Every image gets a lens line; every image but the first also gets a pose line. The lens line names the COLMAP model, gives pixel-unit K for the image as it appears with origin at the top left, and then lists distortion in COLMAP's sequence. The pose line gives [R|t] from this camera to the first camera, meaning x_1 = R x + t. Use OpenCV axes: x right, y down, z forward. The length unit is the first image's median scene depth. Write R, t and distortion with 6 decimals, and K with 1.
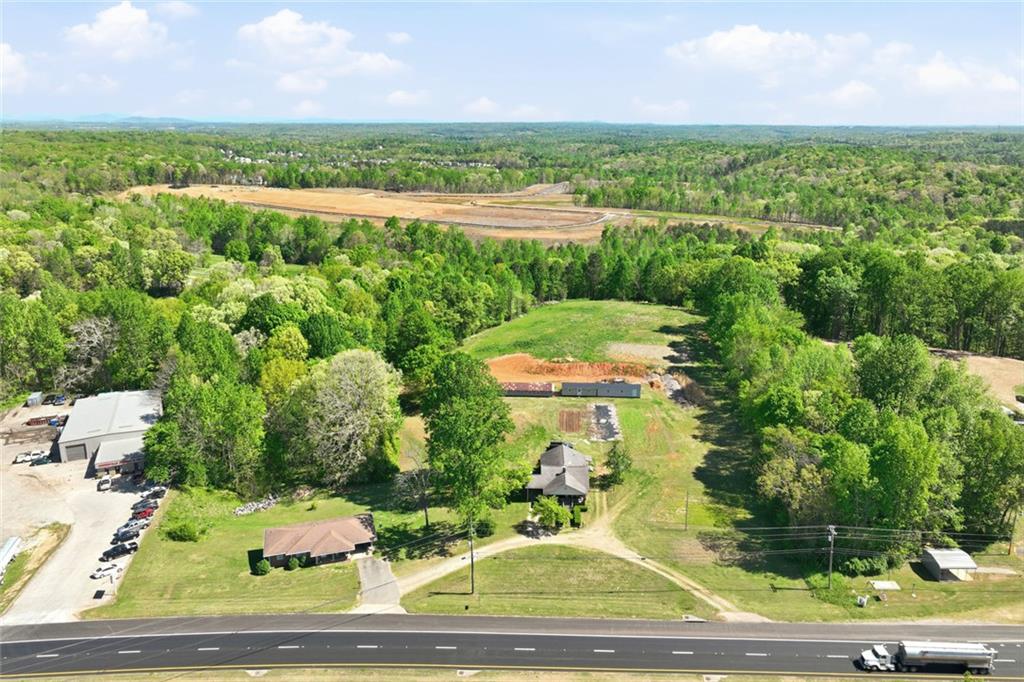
lens RADIAL K [[718.1, 0, 512.8], [0, 718.1, 337.7], [0, 0, 1]] dist [0.003012, 0.011820]
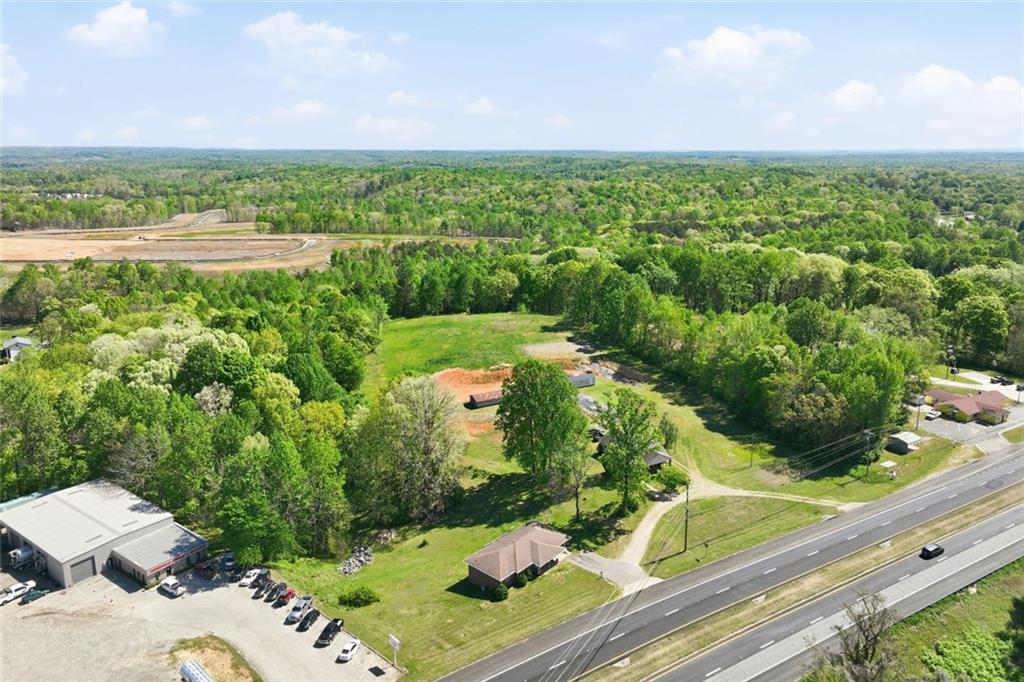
lens RADIAL K [[718.1, 0, 513.7], [0, 718.1, 337.9], [0, 0, 1]] dist [0.003012, 0.011820]
pose [[0.850885, -0.136130, 0.507409, -0.452388], [0.151949, 0.988334, 0.010349, -0.019756], [-0.502898, 0.068295, 0.861643, 0.065276]]
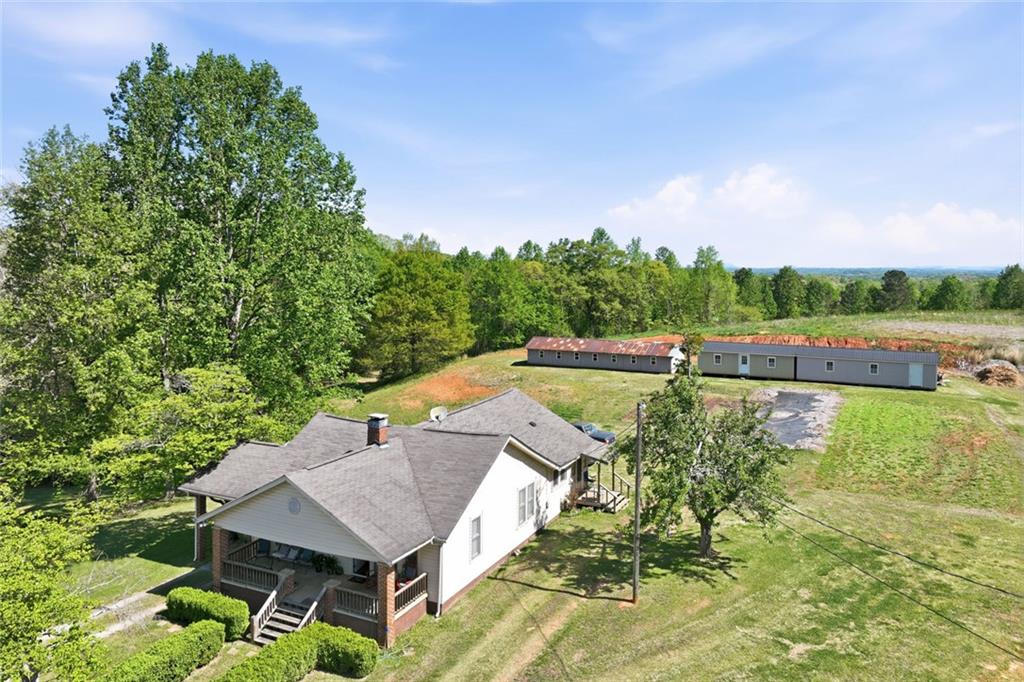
lens RADIAL K [[718.1, 0, 510.7], [0, 718.1, 339.8], [0, 0, 1]] dist [0.003012, 0.011820]
pose [[0.906310, 0.043163, -0.420403, 0.124217], [-0.126420, 0.976909, -0.172239, 0.126819], [0.403262, 0.209249, 0.890839, 0.562014]]
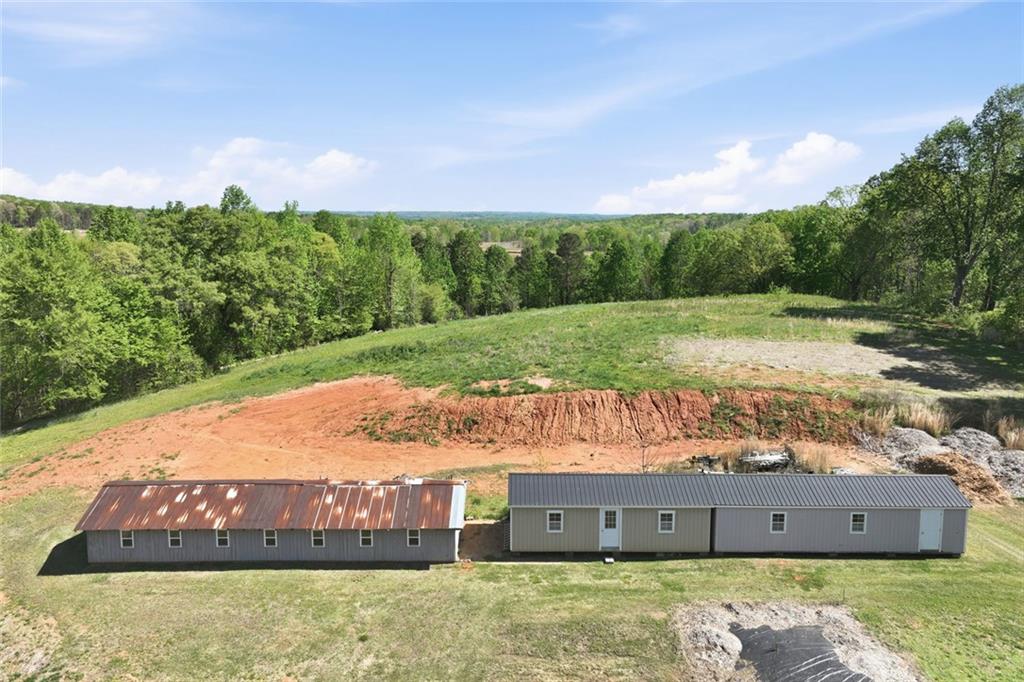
lens RADIAL K [[718.1, 0, 514.4], [0, 718.1, 297.4], [0, 0, 1]] dist [0.003012, 0.011820]
pose [[0.997412, -0.003896, 0.071786, 0.051986], [0.016800, 0.983514, -0.180050, 0.046507], [-0.069901, 0.180790, 0.981035, 0.741152]]
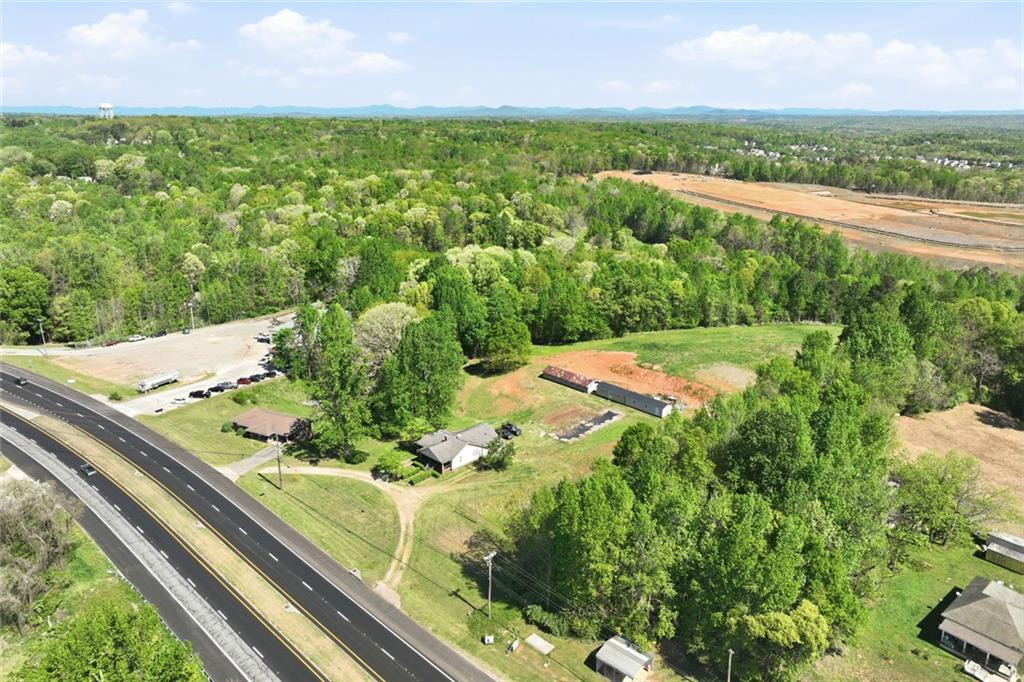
lens RADIAL K [[718.1, 0, 509.9], [0, 718.1, 345.6], [0, 0, 1]] dist [0.003012, 0.011820]
pose [[0.732331, 0.212007, -0.647105, 0.542283], [-0.199235, 0.975424, 0.094098, -0.047673], [0.651151, 0.060015, 0.756572, 0.161180]]
